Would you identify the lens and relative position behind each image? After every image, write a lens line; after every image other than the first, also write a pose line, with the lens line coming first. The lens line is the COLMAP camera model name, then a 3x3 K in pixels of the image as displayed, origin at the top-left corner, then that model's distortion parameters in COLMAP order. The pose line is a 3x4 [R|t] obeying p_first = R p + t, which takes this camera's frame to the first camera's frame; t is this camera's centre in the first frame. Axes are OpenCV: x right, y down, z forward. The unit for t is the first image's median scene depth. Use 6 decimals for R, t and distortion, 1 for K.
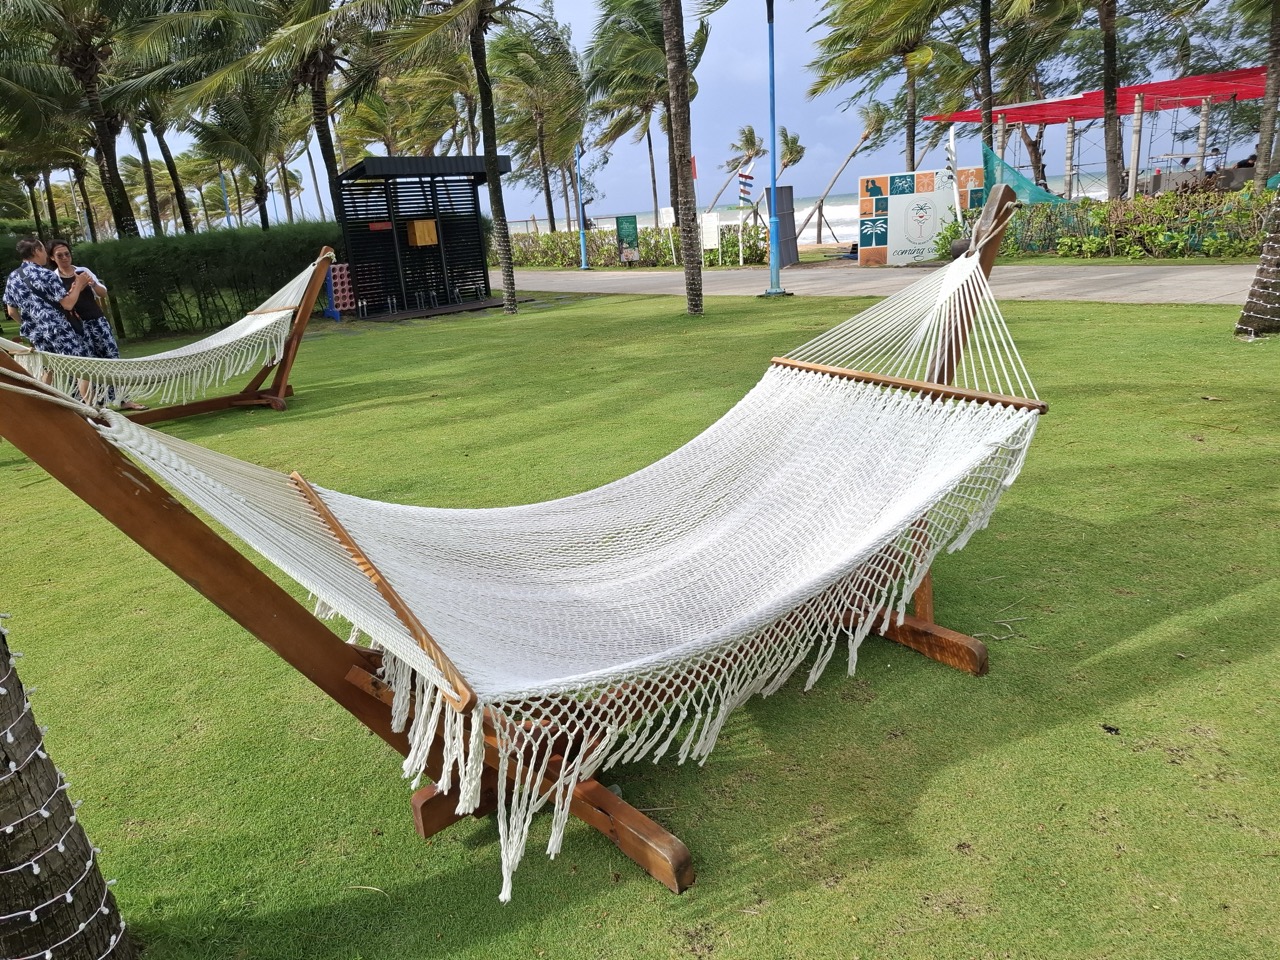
lens RADIAL K [[847.9, 0, 640.4], [0, 847.9, 482.1], [0, 0, 1]] dist [0.006068, -0.000244]
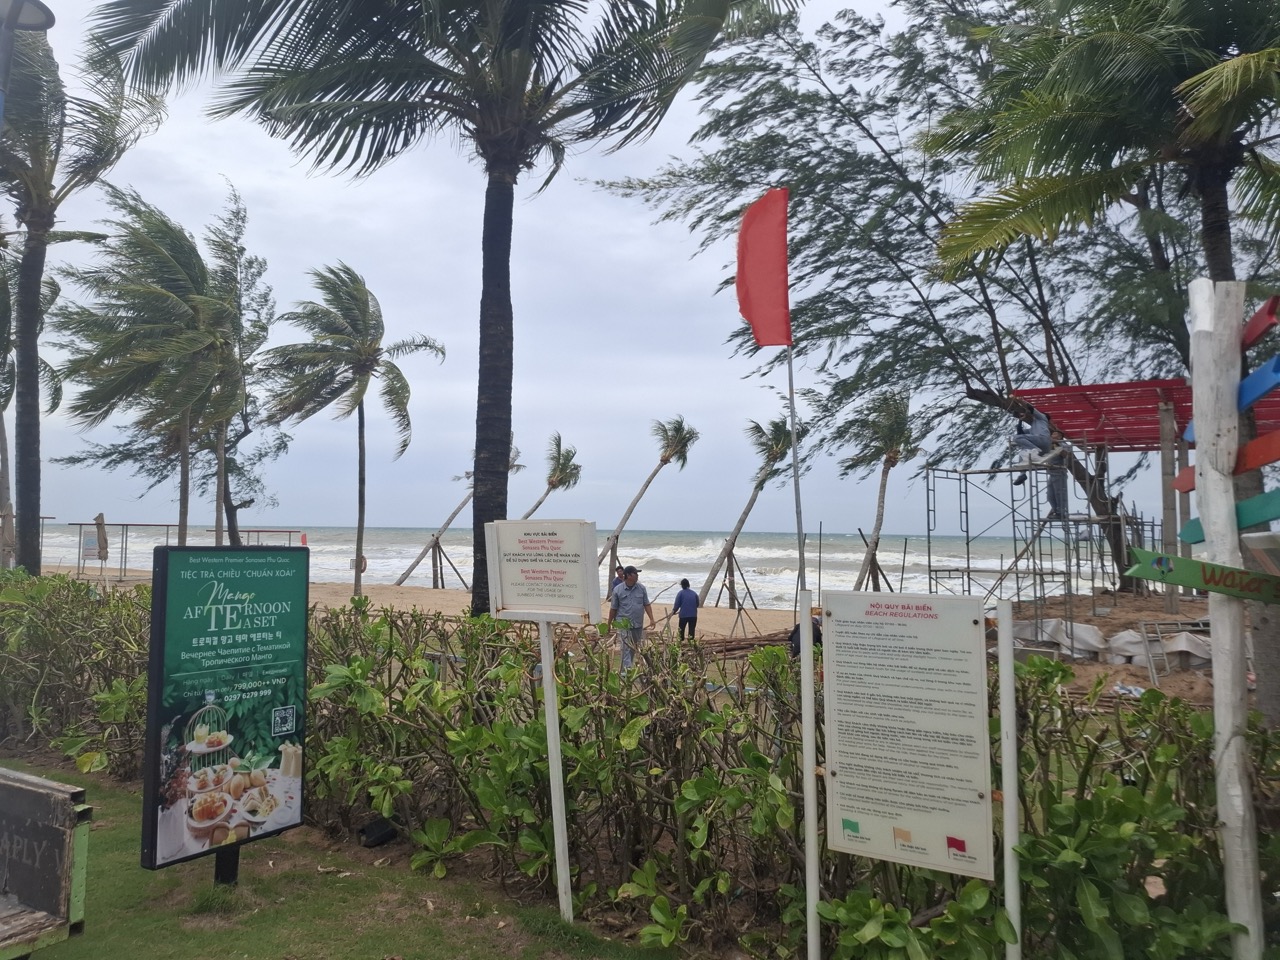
lens RADIAL K [[847.9, 0, 643.3], [0, 847.9, 480.4], [0, 0, 1]] dist [0.006068, -0.000244]
pose [[0.933575, 0.117562, 0.338552, -0.001061], [0.016964, 0.929110, -0.369413, -0.119457], [-0.357982, 0.350618, 0.865399, 0.374557]]
